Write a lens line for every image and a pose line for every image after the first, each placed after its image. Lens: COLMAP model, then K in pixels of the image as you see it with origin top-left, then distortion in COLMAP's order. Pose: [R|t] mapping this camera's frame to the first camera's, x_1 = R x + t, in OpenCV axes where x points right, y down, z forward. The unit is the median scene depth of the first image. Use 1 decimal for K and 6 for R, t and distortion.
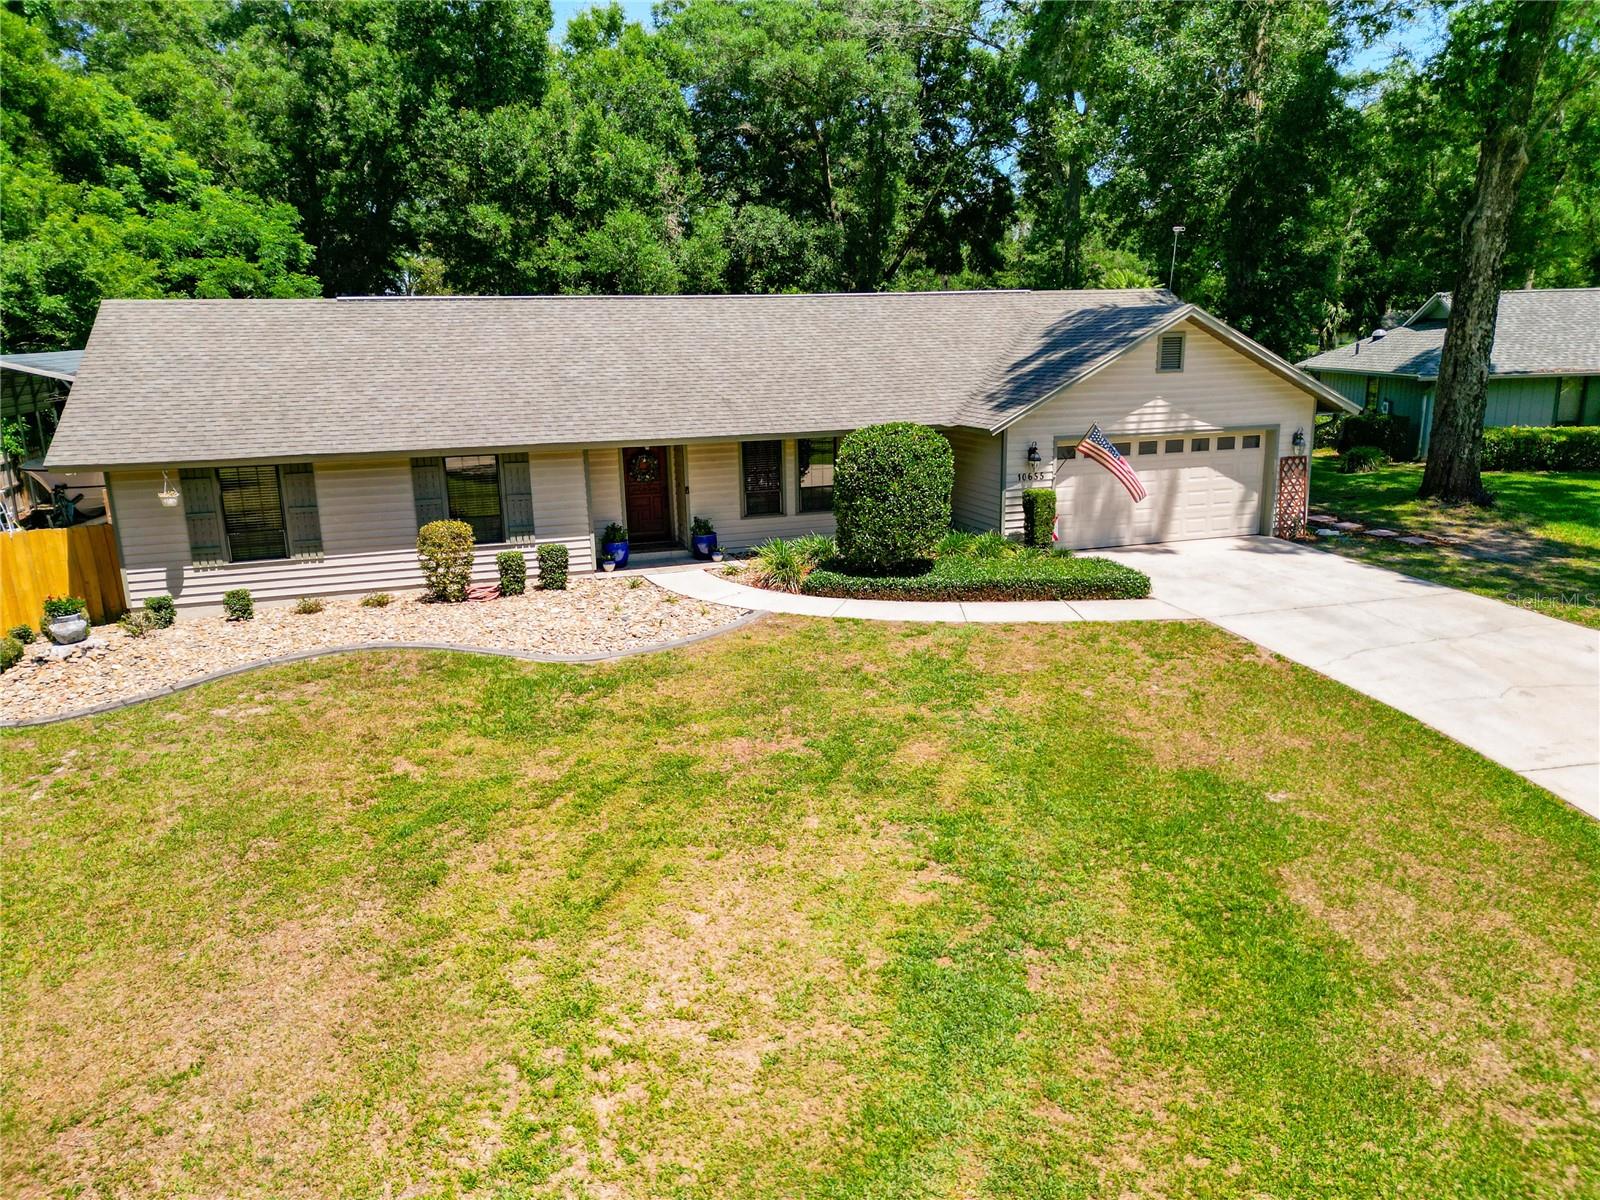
lens RADIAL K [[1121.6, 0, 796.9], [0, 1121.6, 597.9], [0, 0, 1]] dist [0.068386, -0.062088]
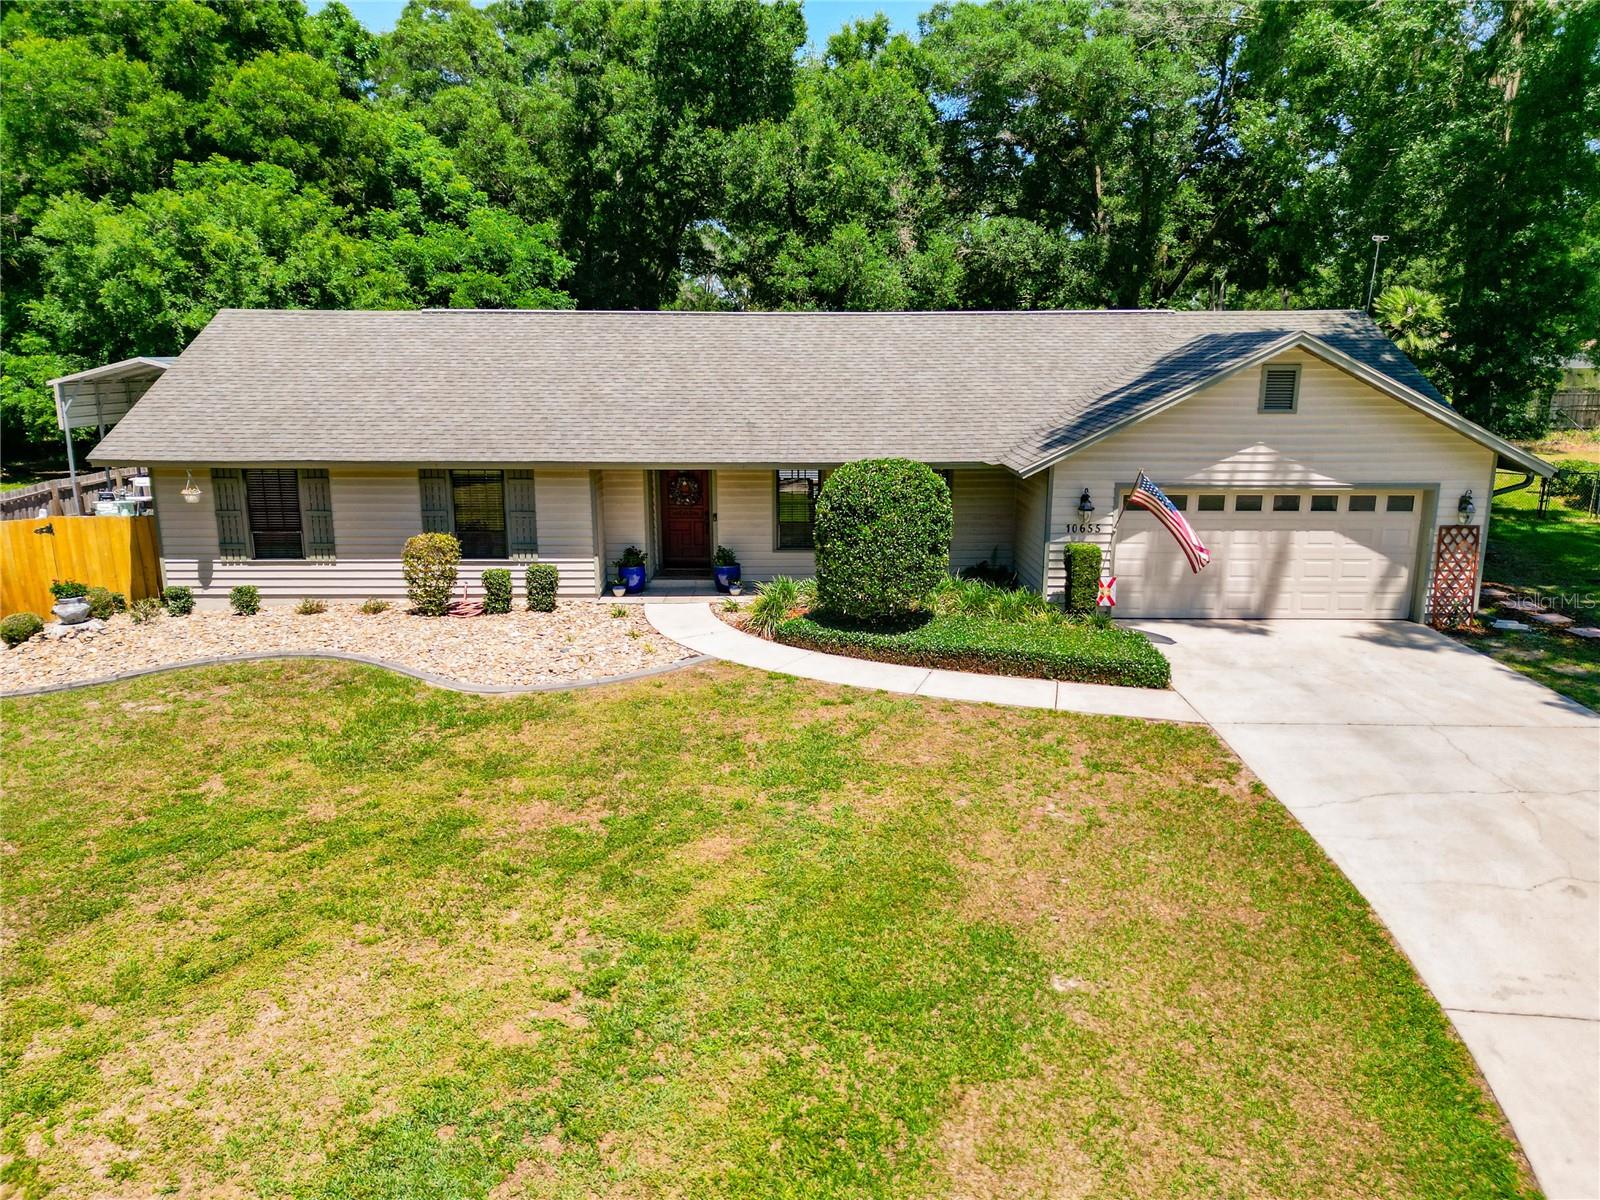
lens RADIAL K [[1121.6, 0, 796.9], [0, 1121.6, 597.9], [0, 0, 1]] dist [0.068386, -0.062088]
pose [[0.953393, 0.087114, -0.288883, 0.285271], [-0.090587, 0.995888, 0.001353, -0.041935], [0.287813, 0.024879, 0.957363, 0.138706]]
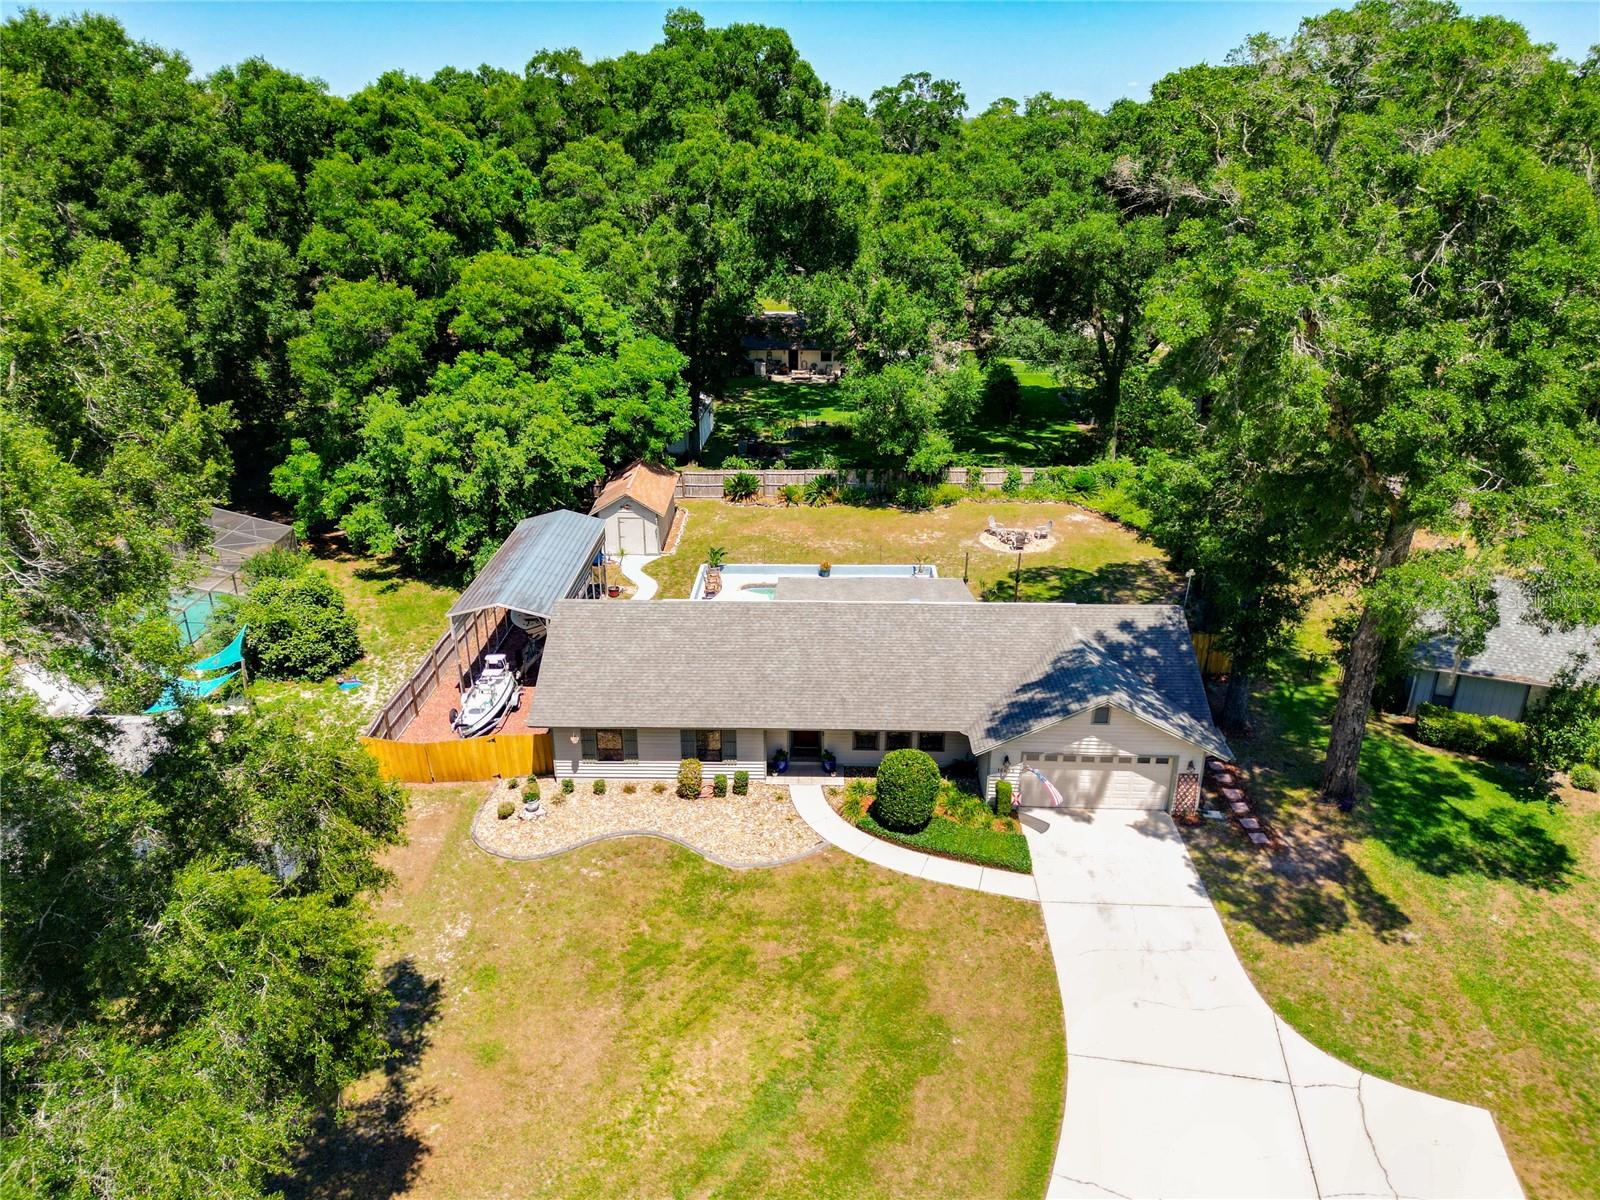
lens RADIAL K [[1121.6, 0, 796.9], [0, 1121.6, 597.9], [0, 0, 1]] dist [0.068386, -0.062088]
pose [[0.941907, 0.151524, -0.299754, 0.437578], [-0.099242, 0.978164, 0.182610, -0.749422], [0.320878, -0.142253, 0.936377, -0.810845]]
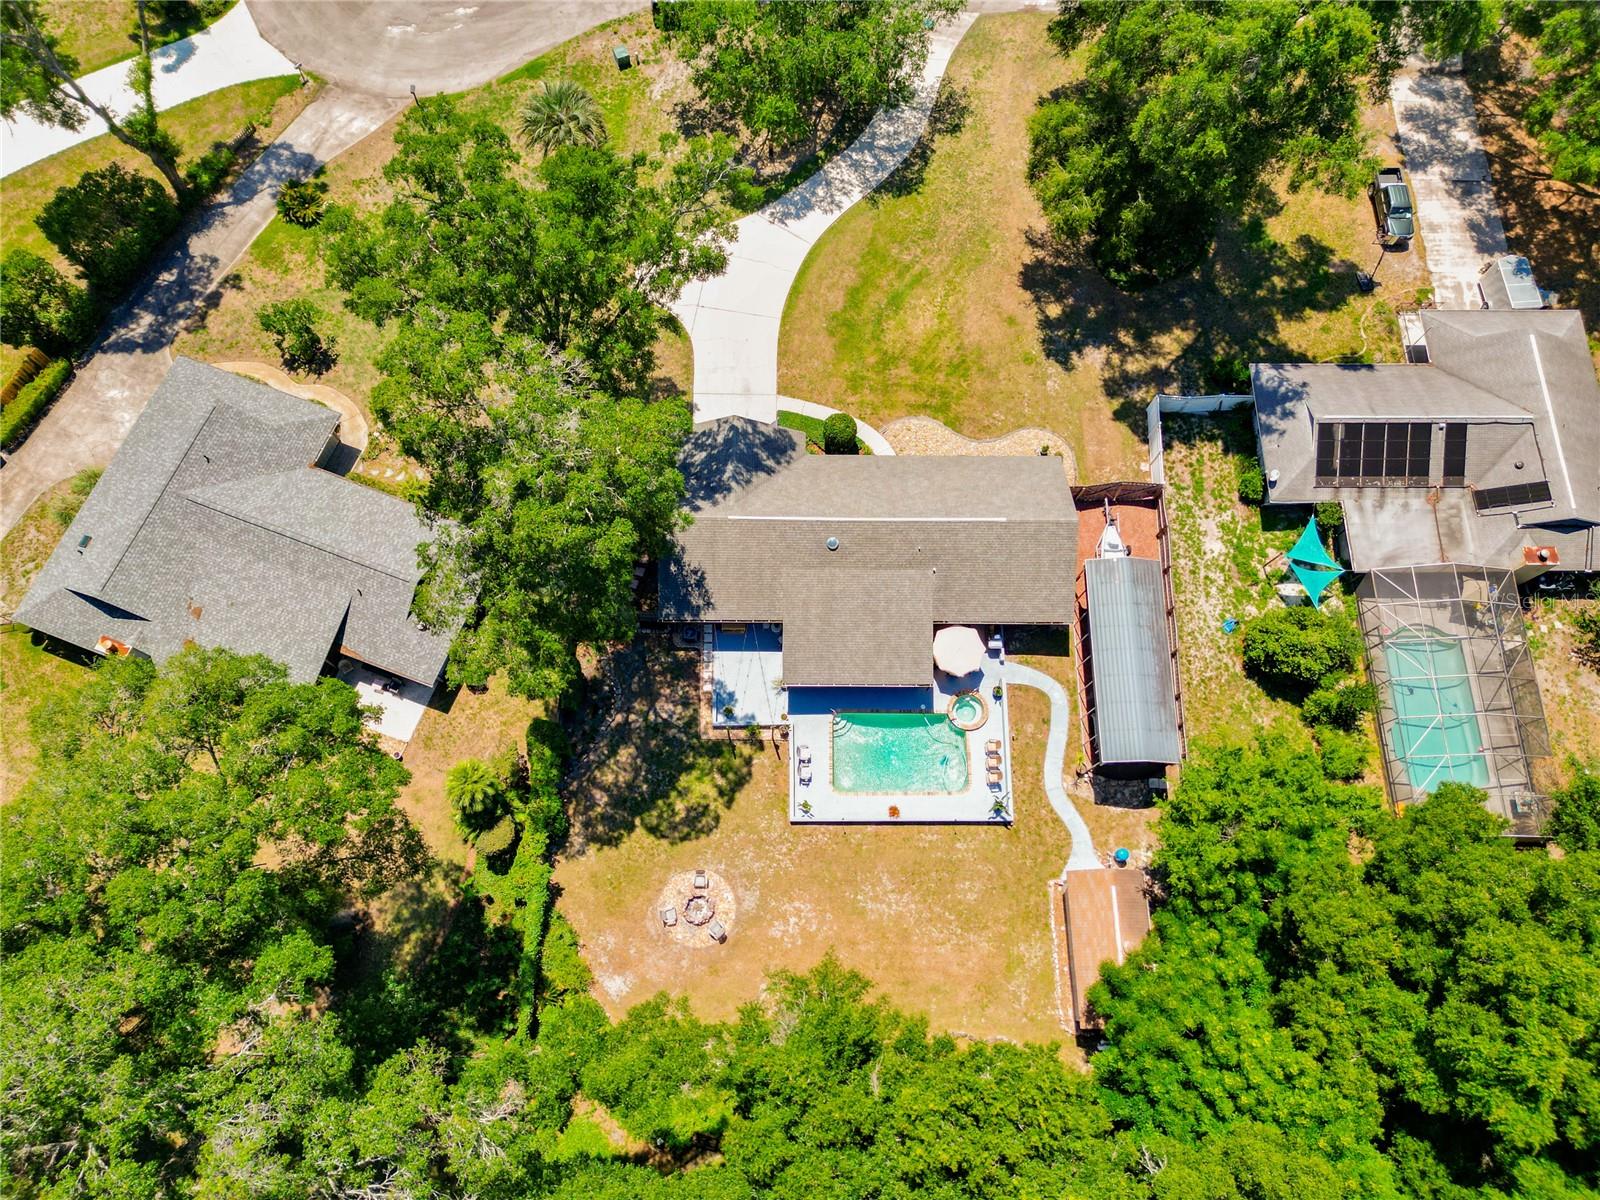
lens RADIAL K [[1121.6, 0, 796.9], [0, 1121.6, 597.9], [0, 0, 1]] dist [0.068386, -0.062088]
pose [[-0.950712, -0.298208, 0.084962, -0.242110], [0.058598, 0.096278, 0.993628, -3.575853], [-0.304488, 0.949633, -0.074058, 1.815561]]
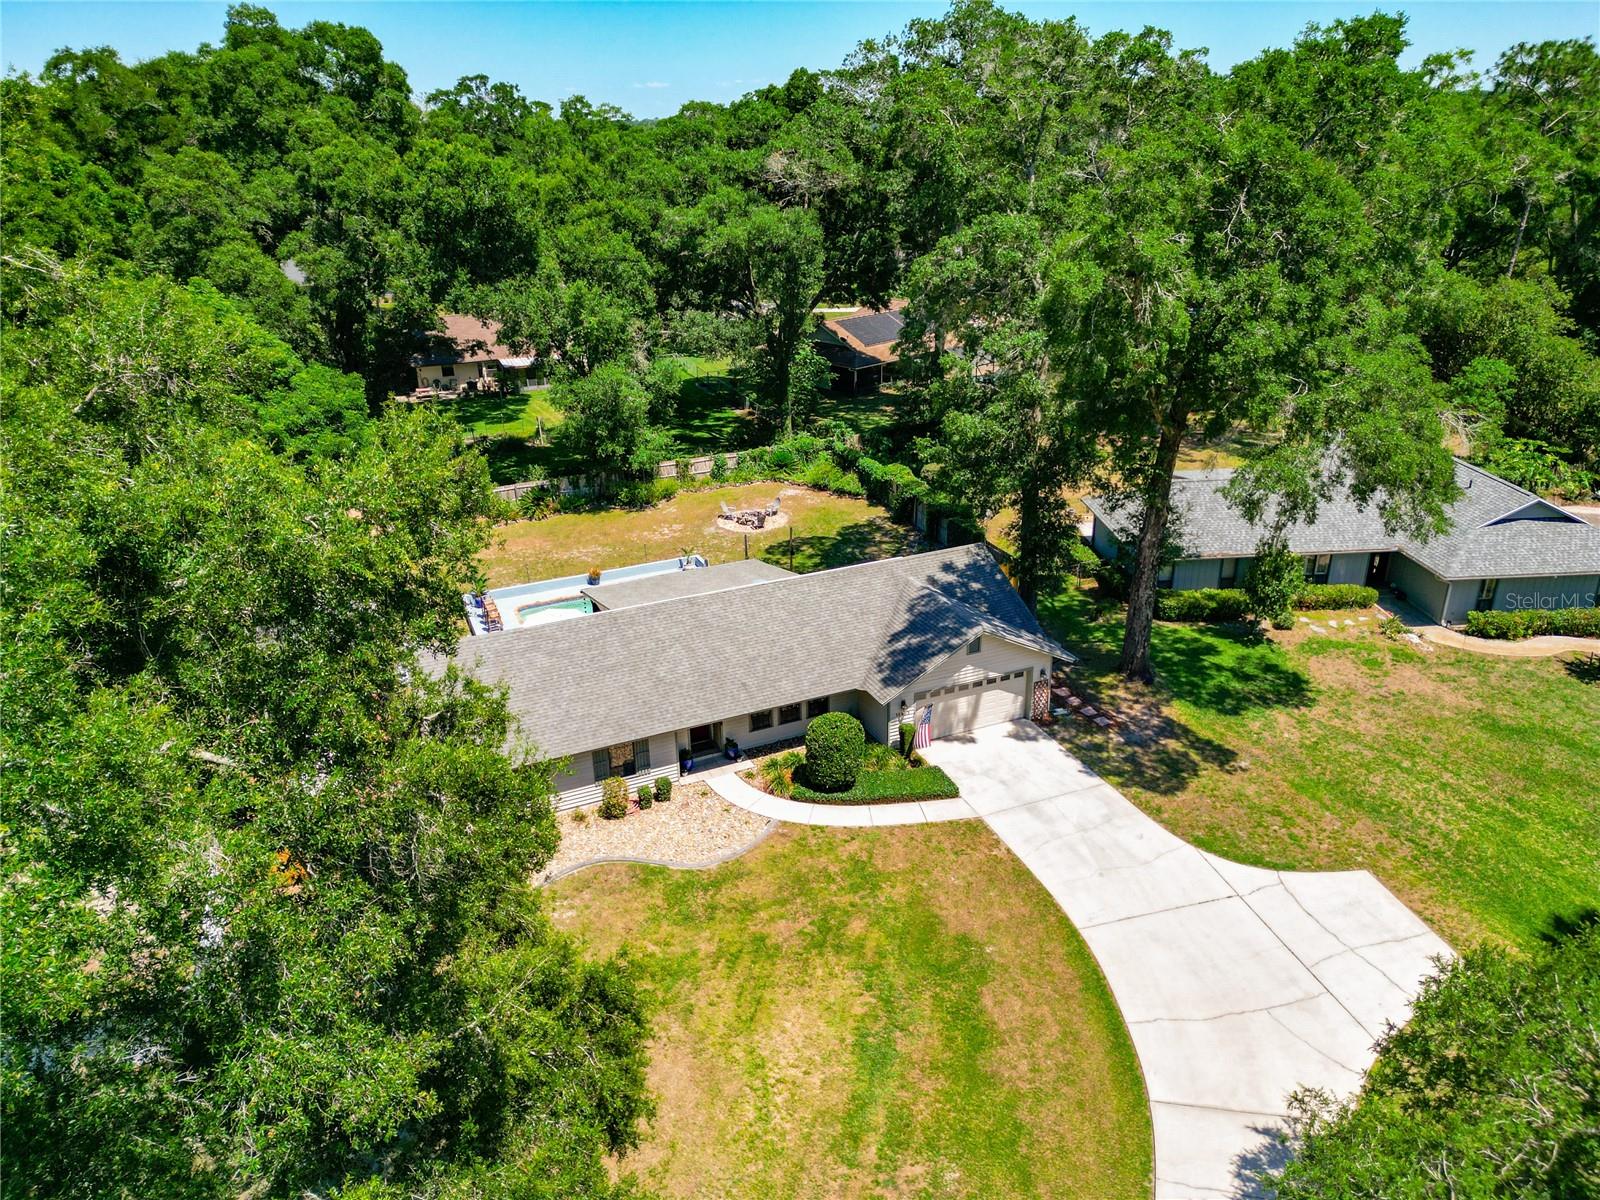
lens RADIAL K [[1121.6, 0, 796.9], [0, 1121.6, 597.9], [0, 0, 1]] dist [0.068386, -0.062088]
pose [[0.995015, -0.037463, 0.092421, -0.159483], [0.021952, 0.986306, 0.163458, -0.701210], [-0.097279, -0.160615, 0.982212, -0.935344]]
